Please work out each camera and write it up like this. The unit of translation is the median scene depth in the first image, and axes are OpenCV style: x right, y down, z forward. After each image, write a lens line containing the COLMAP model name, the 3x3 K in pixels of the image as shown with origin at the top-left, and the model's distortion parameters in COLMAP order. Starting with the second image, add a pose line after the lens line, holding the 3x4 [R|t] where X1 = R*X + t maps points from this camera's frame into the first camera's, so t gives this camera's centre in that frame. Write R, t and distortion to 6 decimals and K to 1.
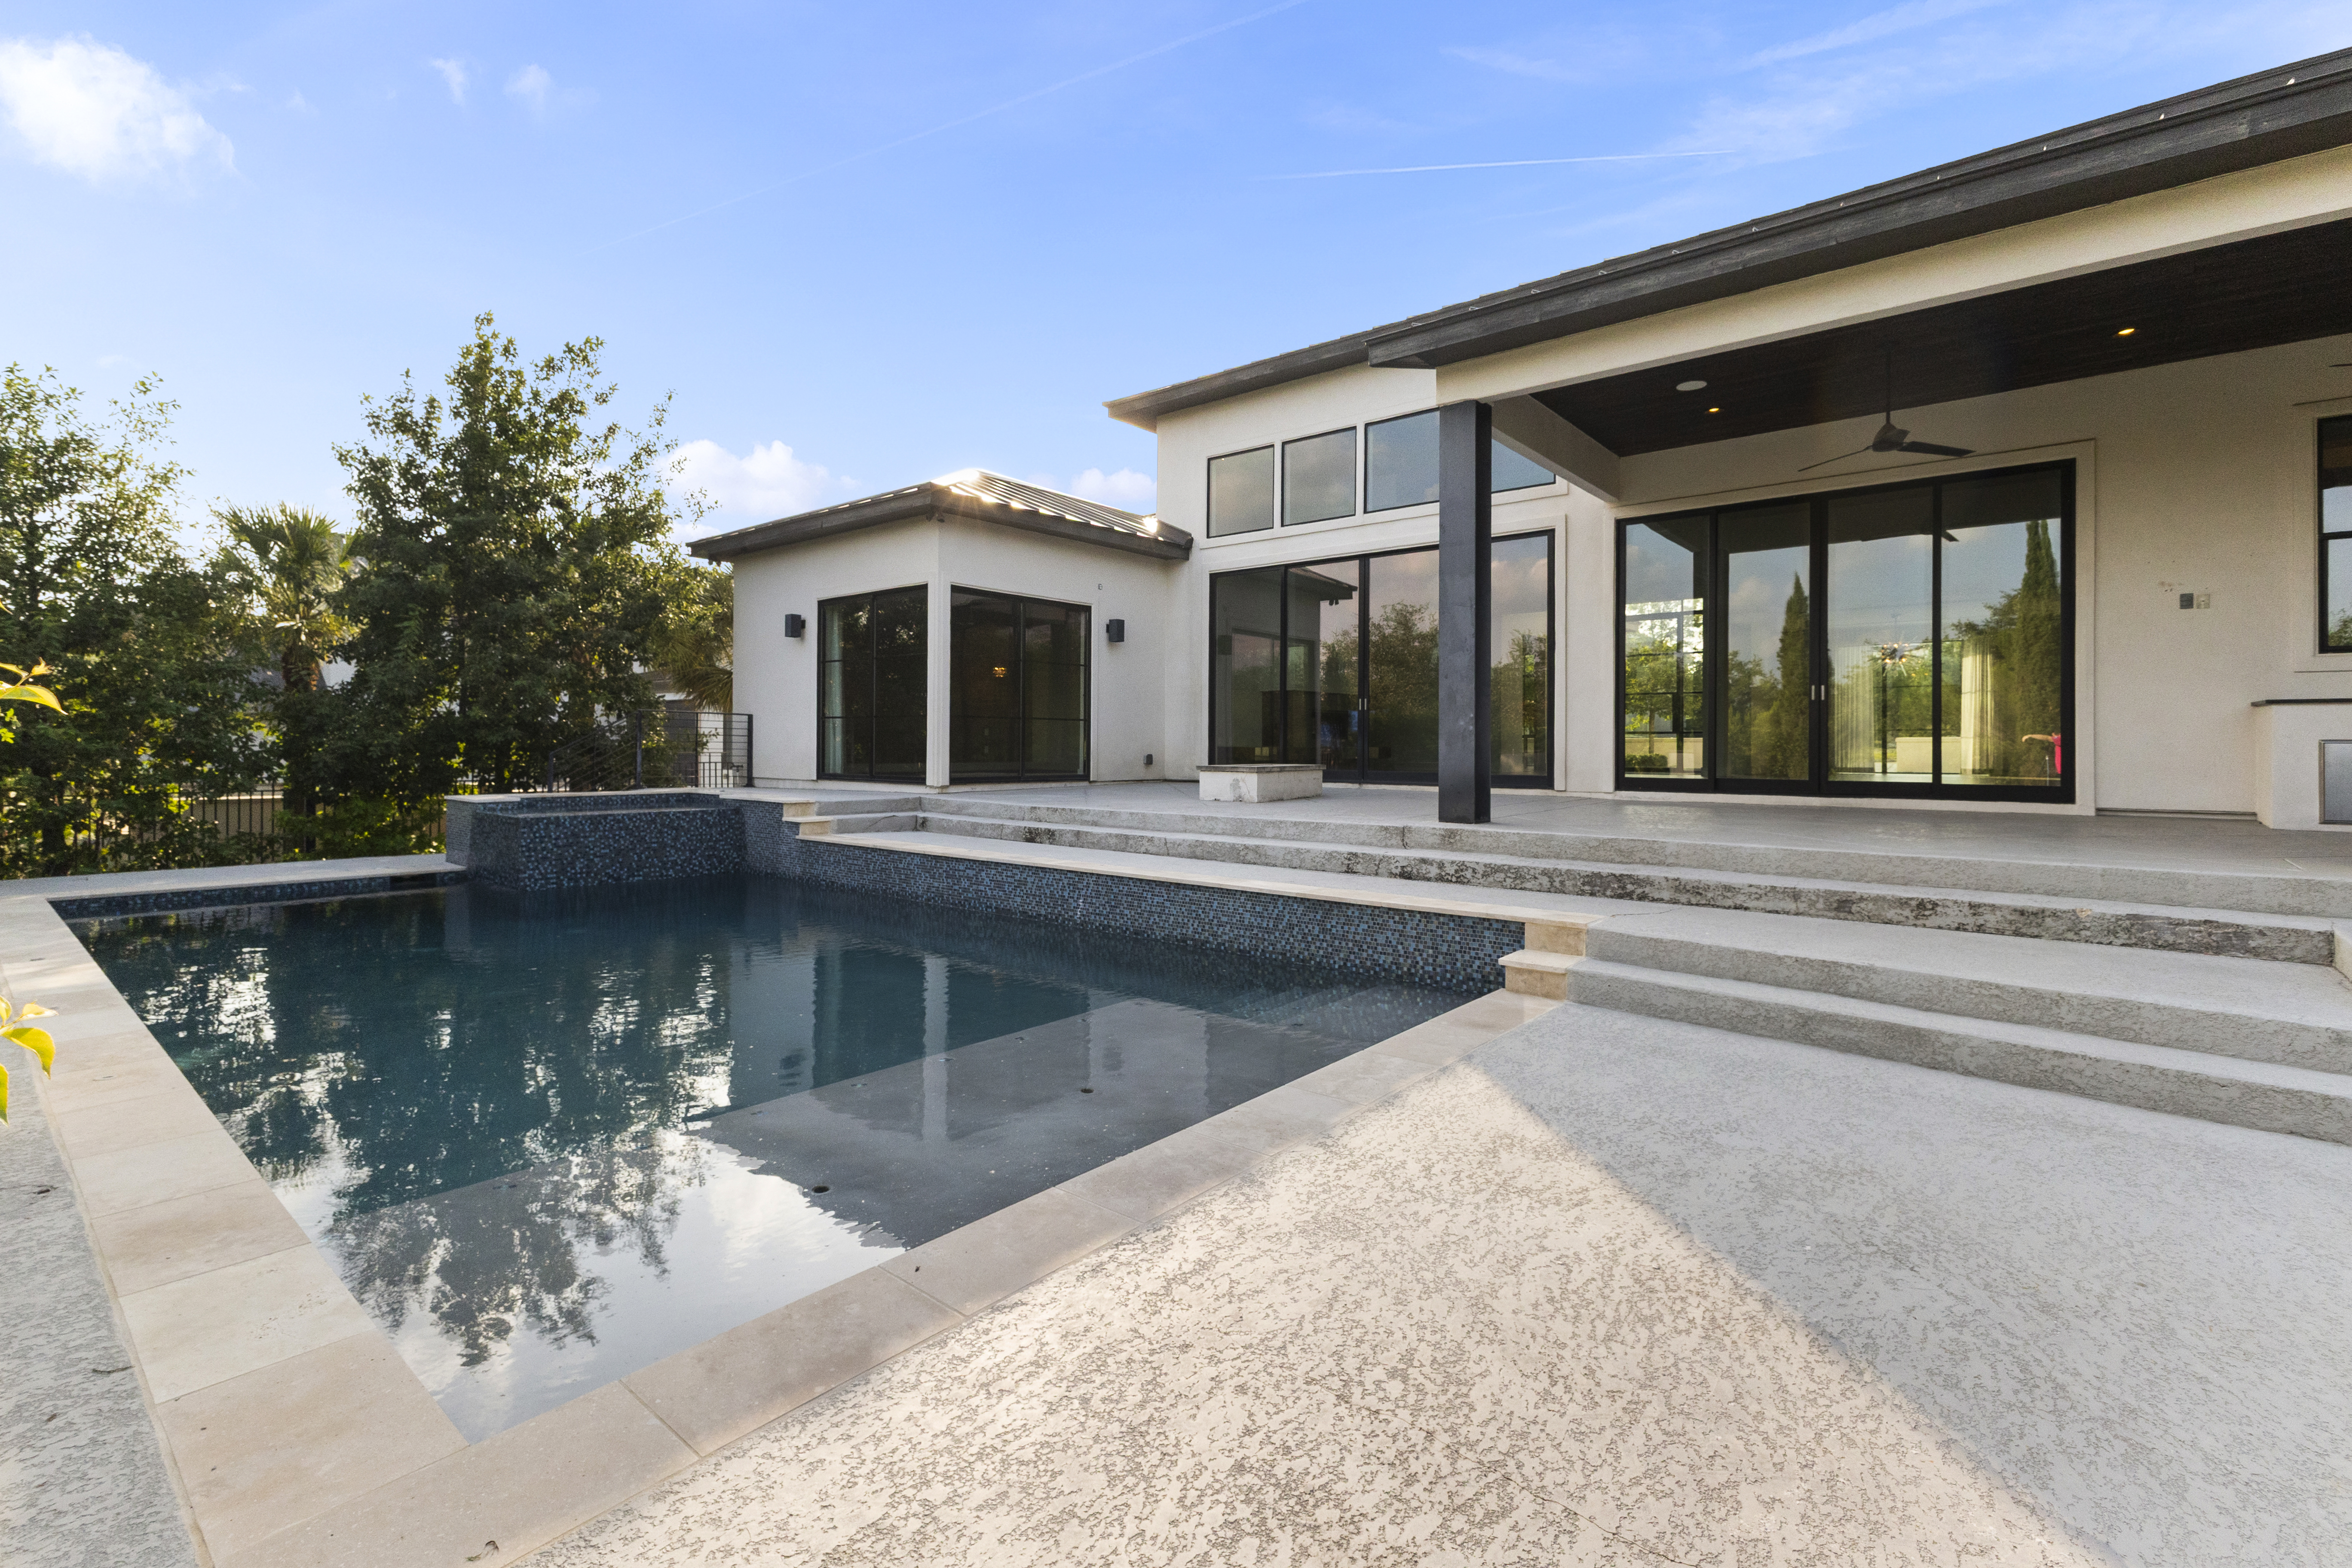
lens RADIAL K [[1045.9, 0, 1167.3], [0, 1045.9, 758.2], [0, 0, 1]] dist [-0.001037, -0.000212]
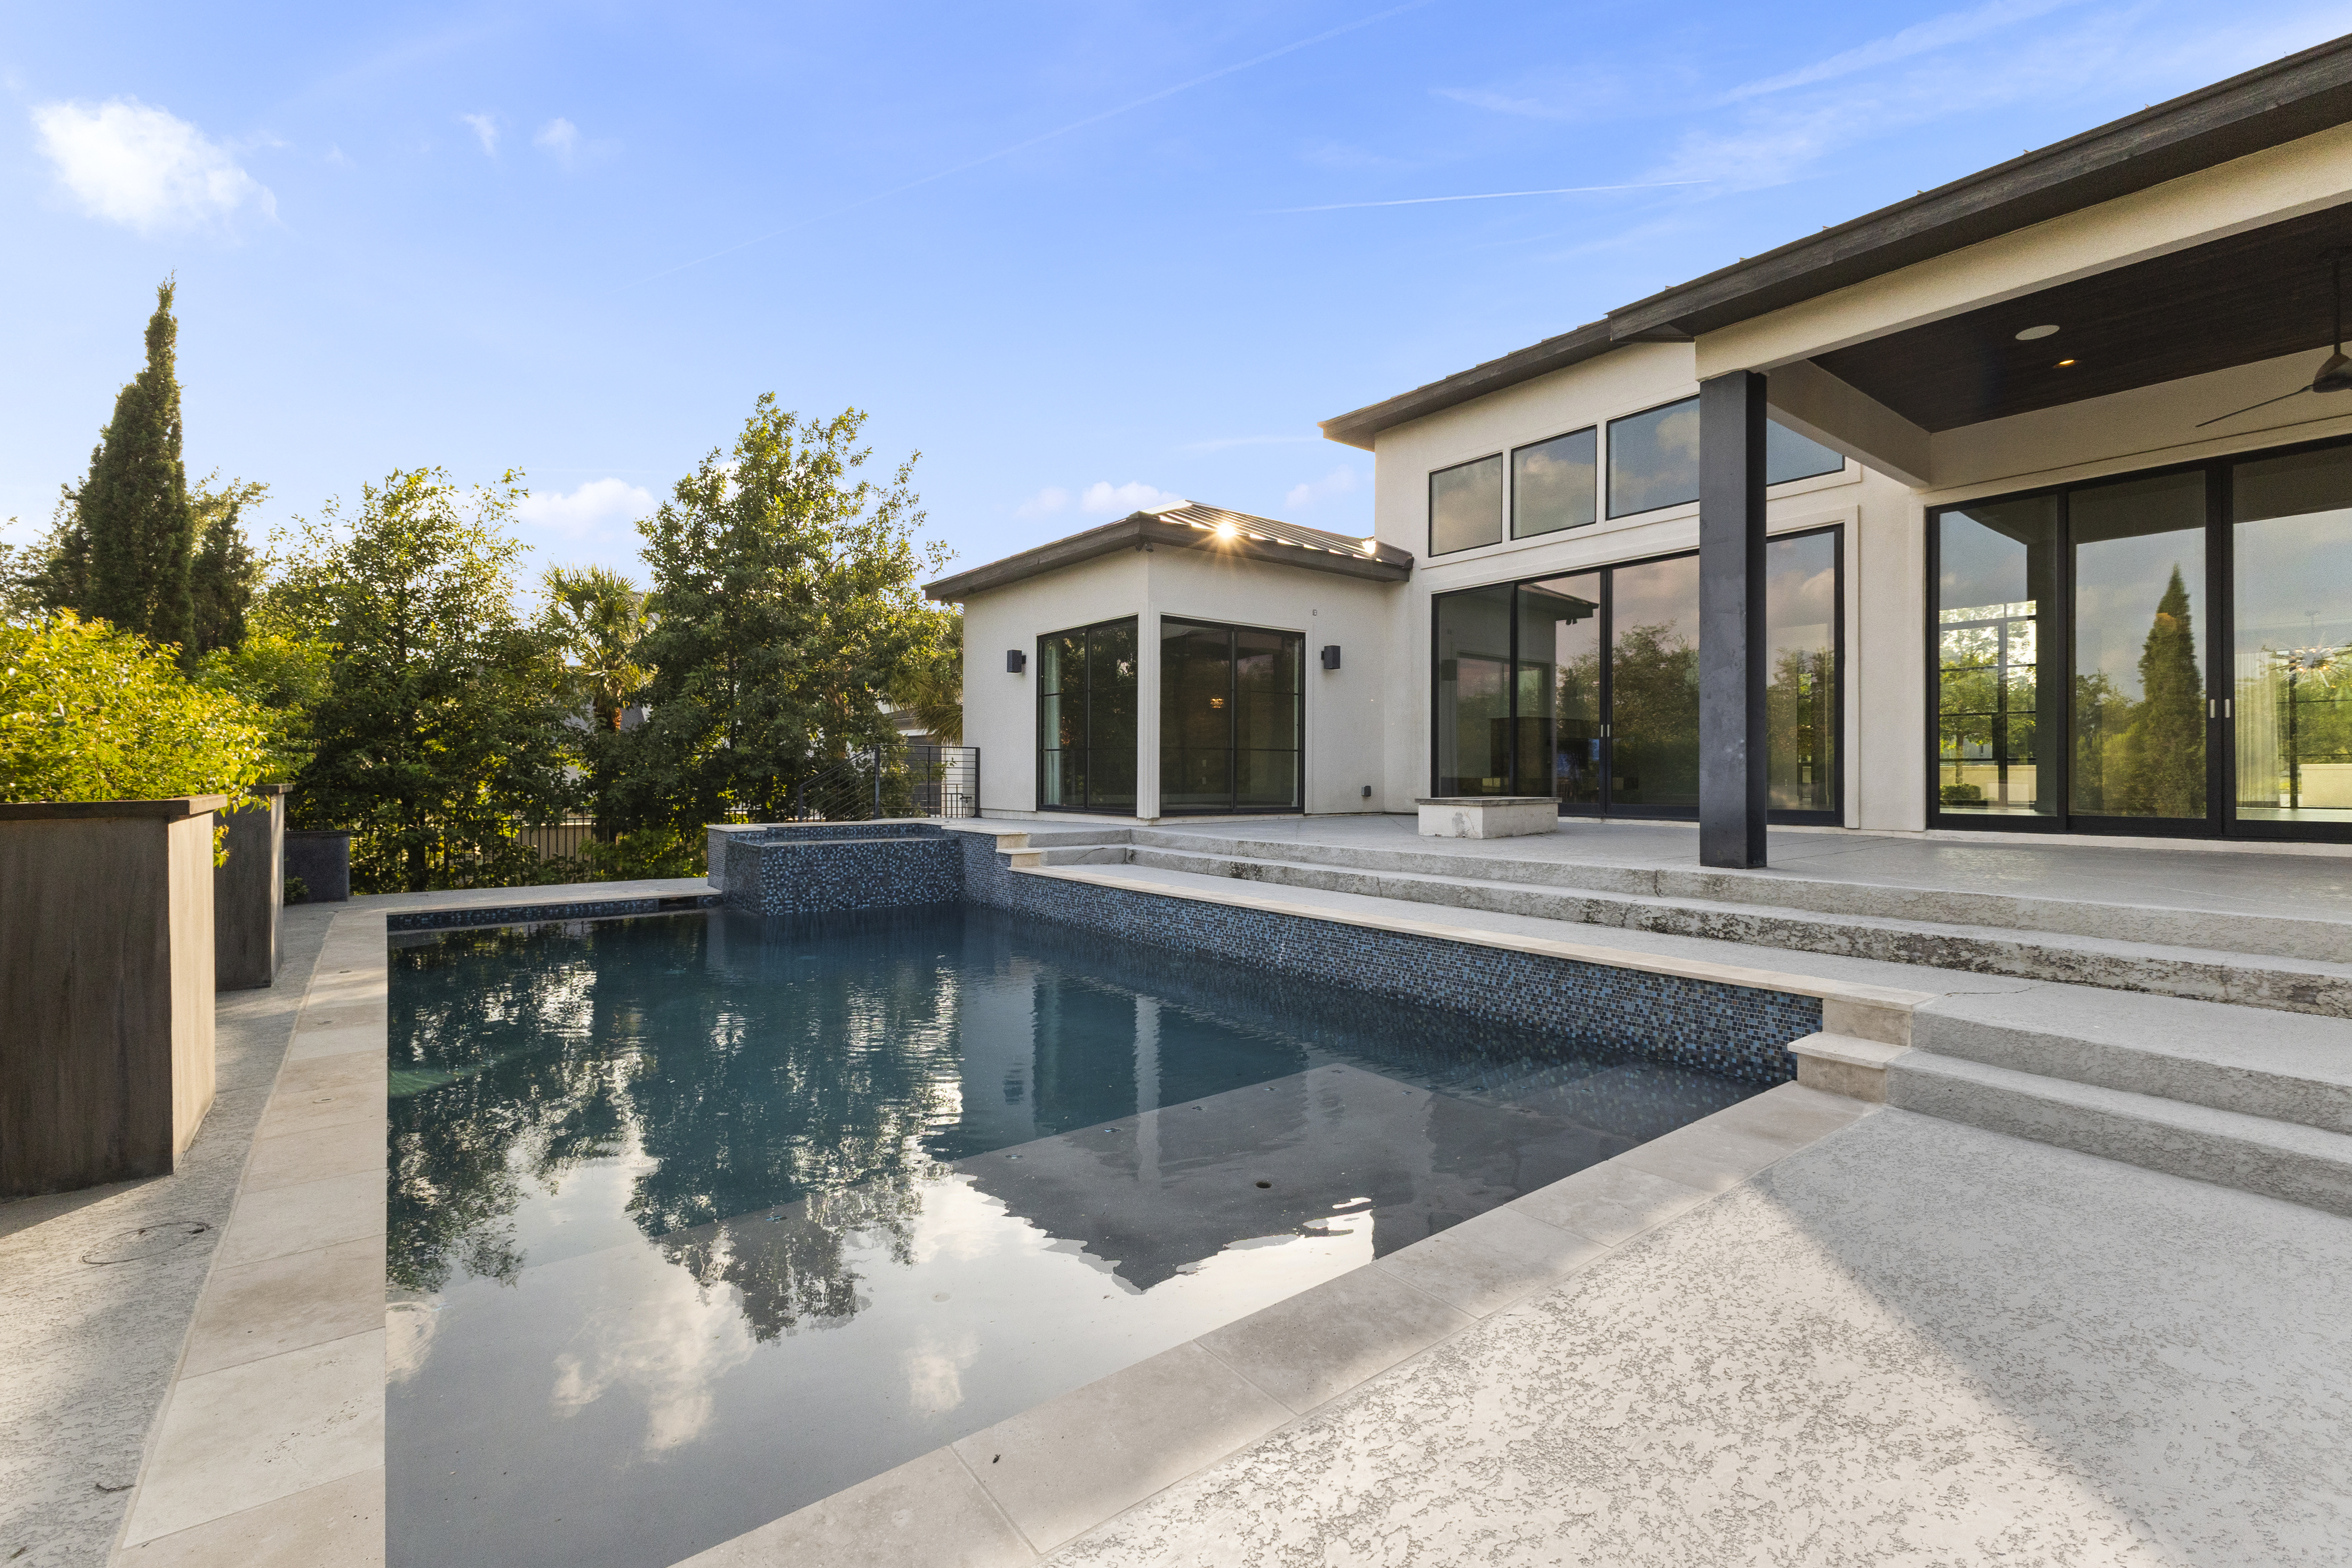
lens RADIAL K [[1018.3, 0, 1176.0], [0, 1018.3, 784.0], [0, 0, 1]] dist [0.001390, -0.000078]
pose [[0.977263, -0.001330, -0.212026, 0.013561], [0.000373, 0.999990, -0.004554, -0.001973], [0.212030, 0.004371, 0.977253, 0.074997]]
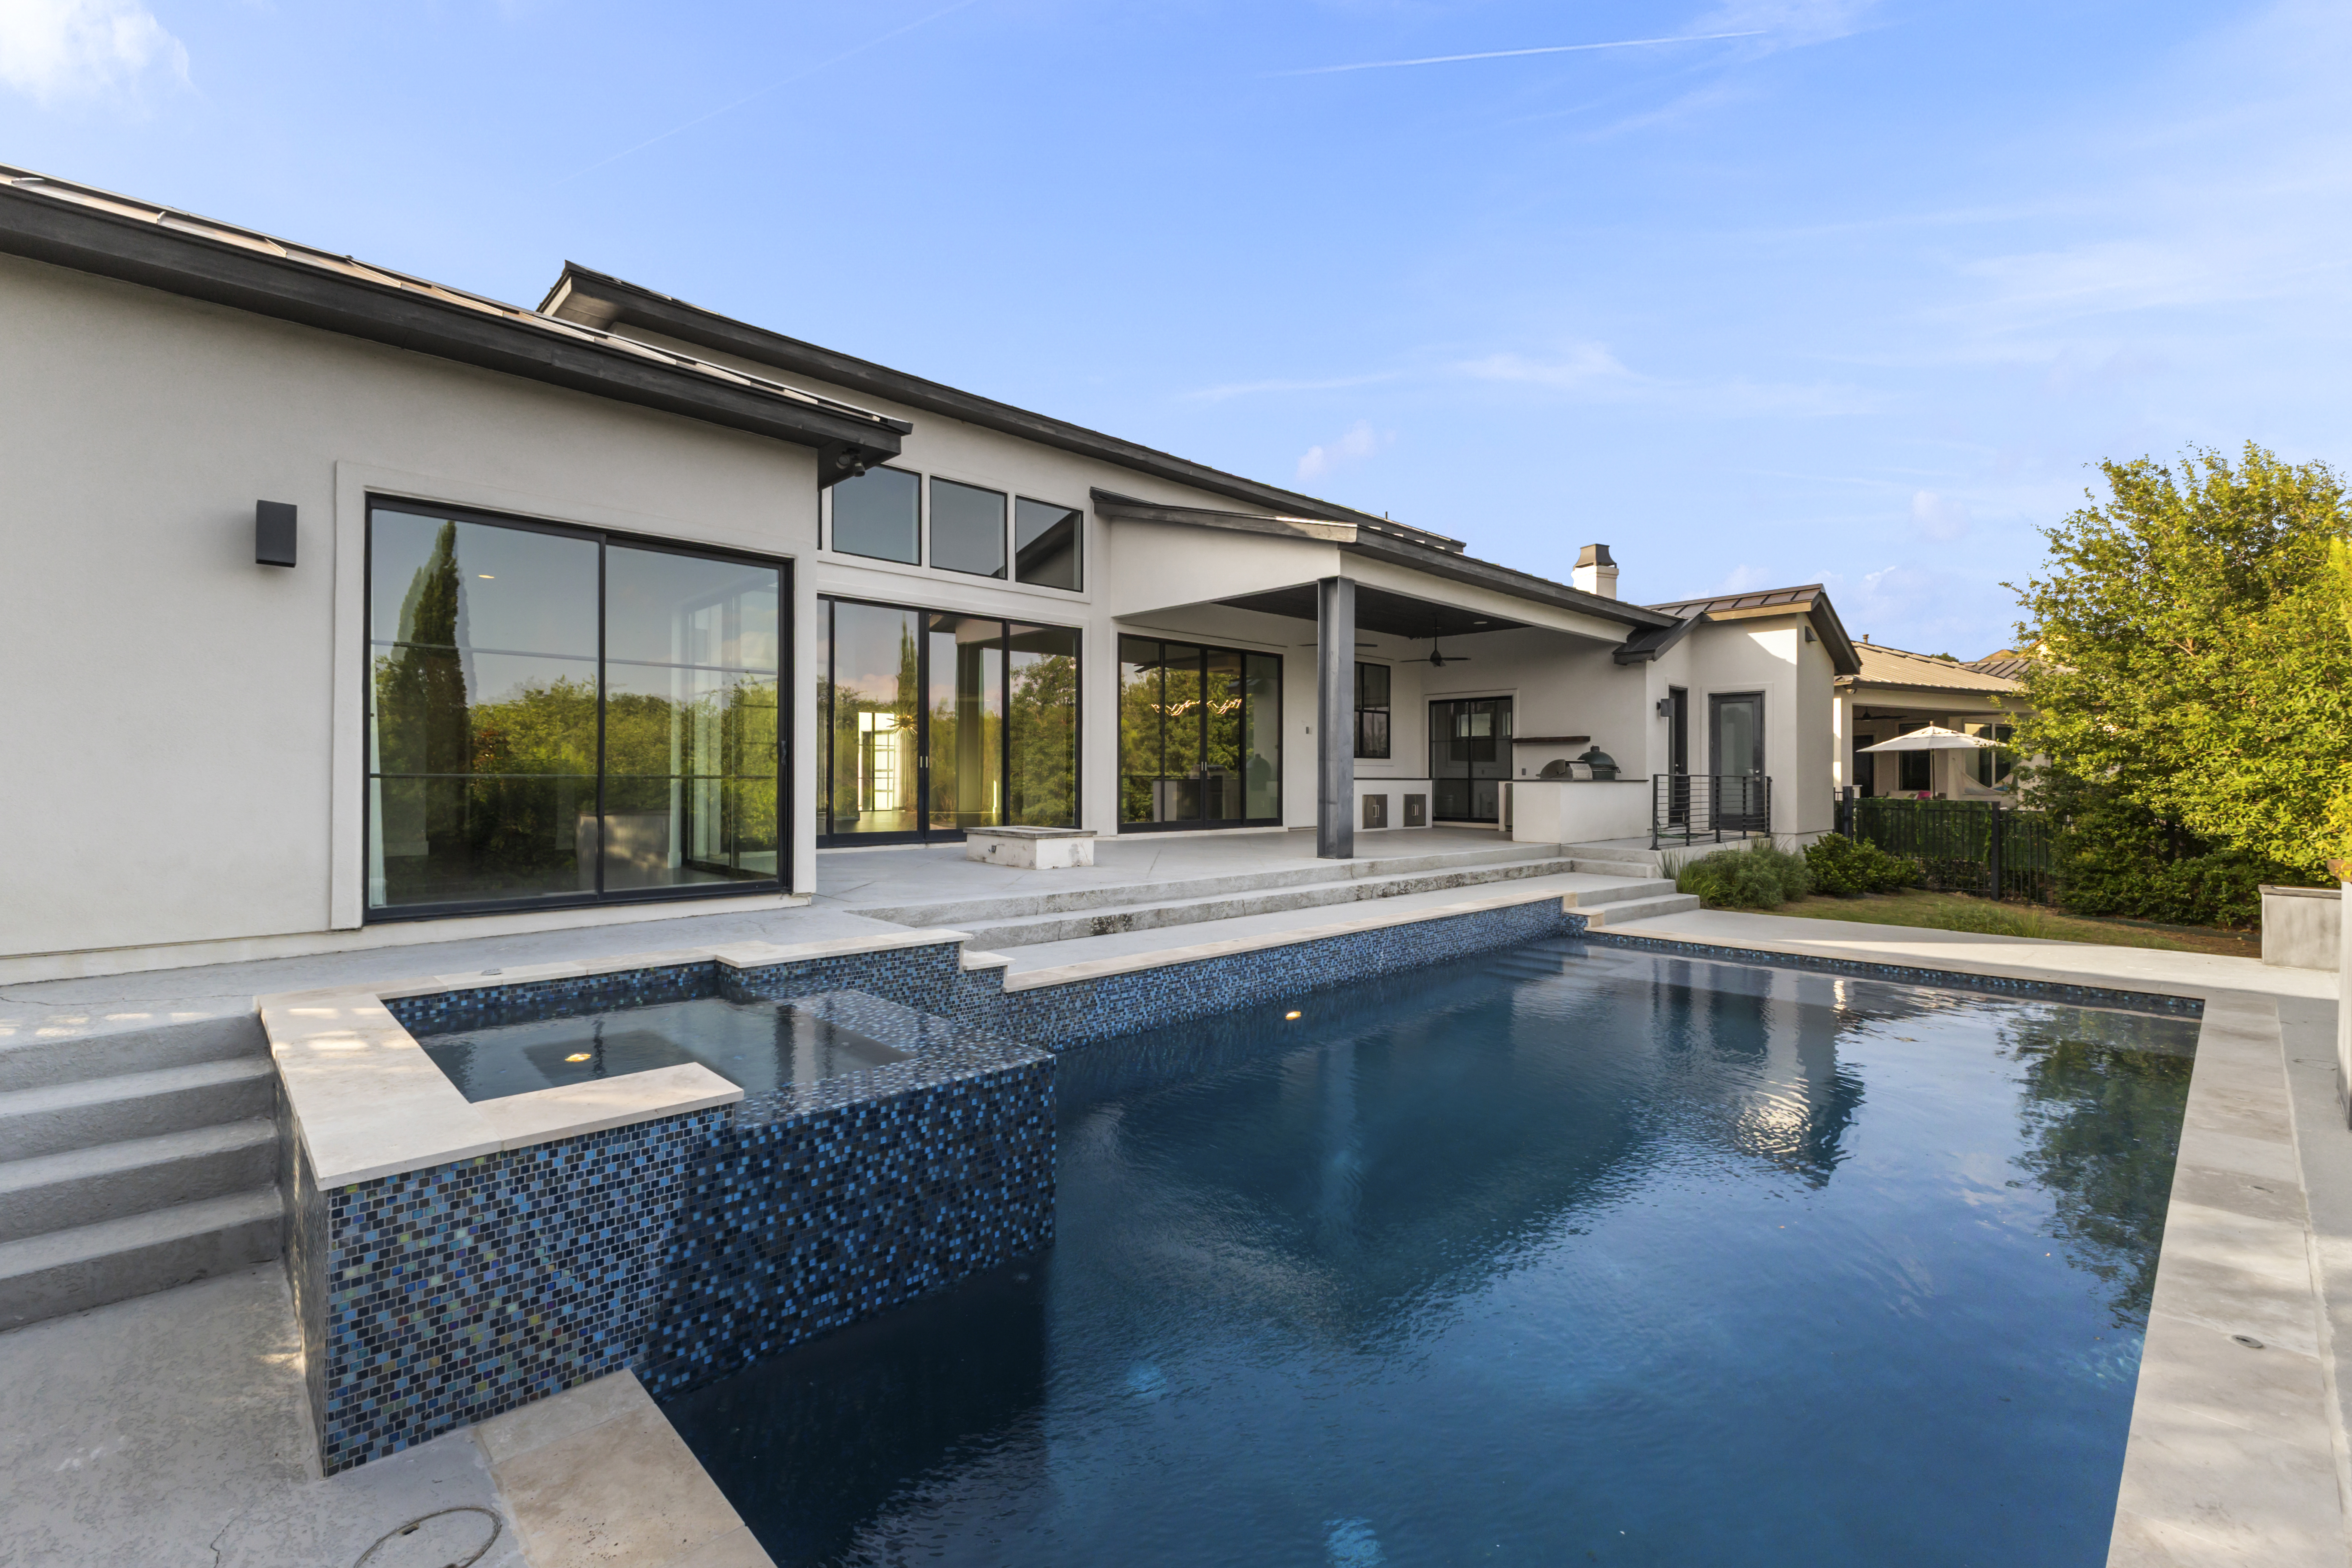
lens RADIAL K [[1018.3, 0, 1176.0], [0, 1018.3, 784.0], [0, 0, 1]] dist [0.001390, -0.000078]
pose [[0.092451, -0.008939, 0.995677, -0.973710], [0.008863, 0.999927, 0.008154, -0.048917], [-0.995678, 0.008071, 0.092523, 0.891715]]
